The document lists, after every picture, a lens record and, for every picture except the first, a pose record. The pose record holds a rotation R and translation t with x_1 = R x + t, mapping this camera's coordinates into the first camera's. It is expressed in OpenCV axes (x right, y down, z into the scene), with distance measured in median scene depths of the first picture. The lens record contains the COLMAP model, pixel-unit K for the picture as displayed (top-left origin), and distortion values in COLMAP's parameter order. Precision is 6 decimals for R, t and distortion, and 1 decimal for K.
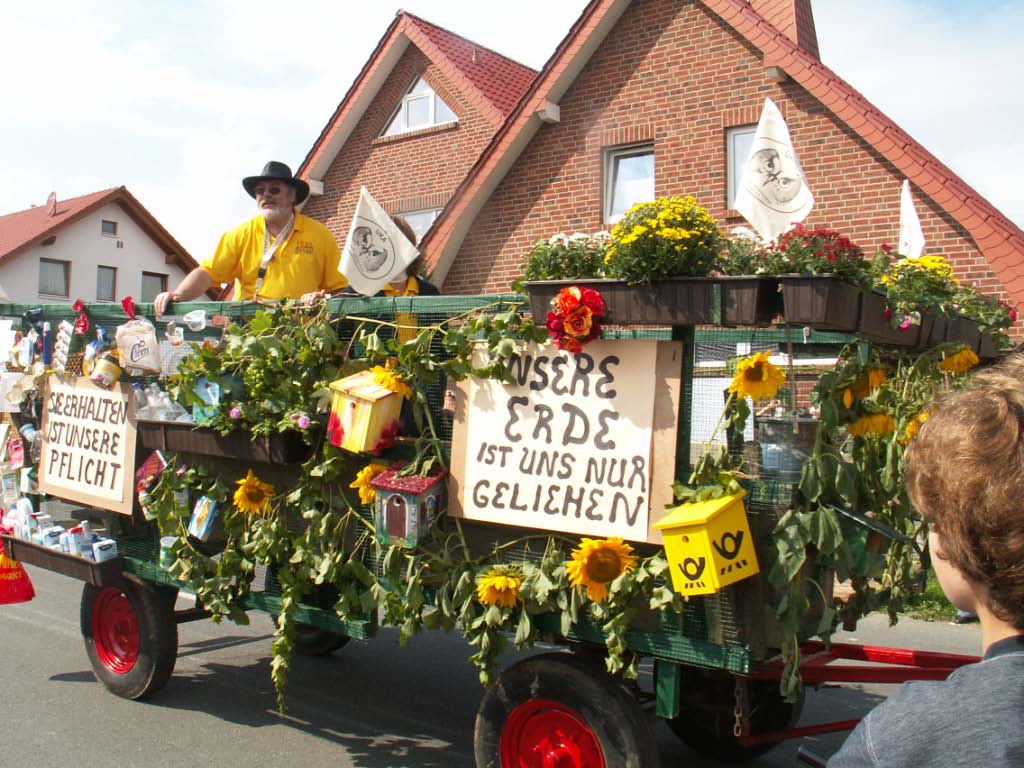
lens RADIAL K [[1069.2, 0, 512.0], [0, 1069.2, 384.0], [0, 0, 1]] dist [-0.206030, 0.217026]
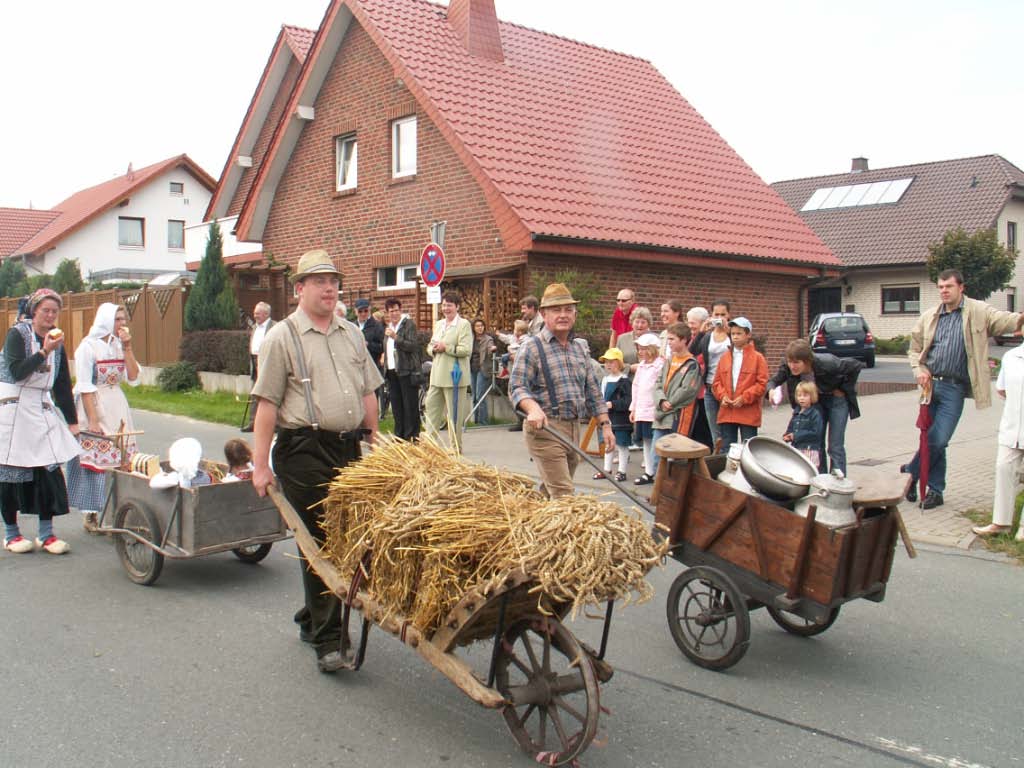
lens RADIAL K [[1069.2, 0, 512.0], [0, 1069.2, 384.0], [0, 0, 1]] dist [-0.206030, 0.217026]
pose [[0.980195, -0.012954, -0.197610, 0.586007], [0.026932, 0.997307, 0.068211, 0.015388], [0.196194, -0.072182, 0.977905, -0.346230]]
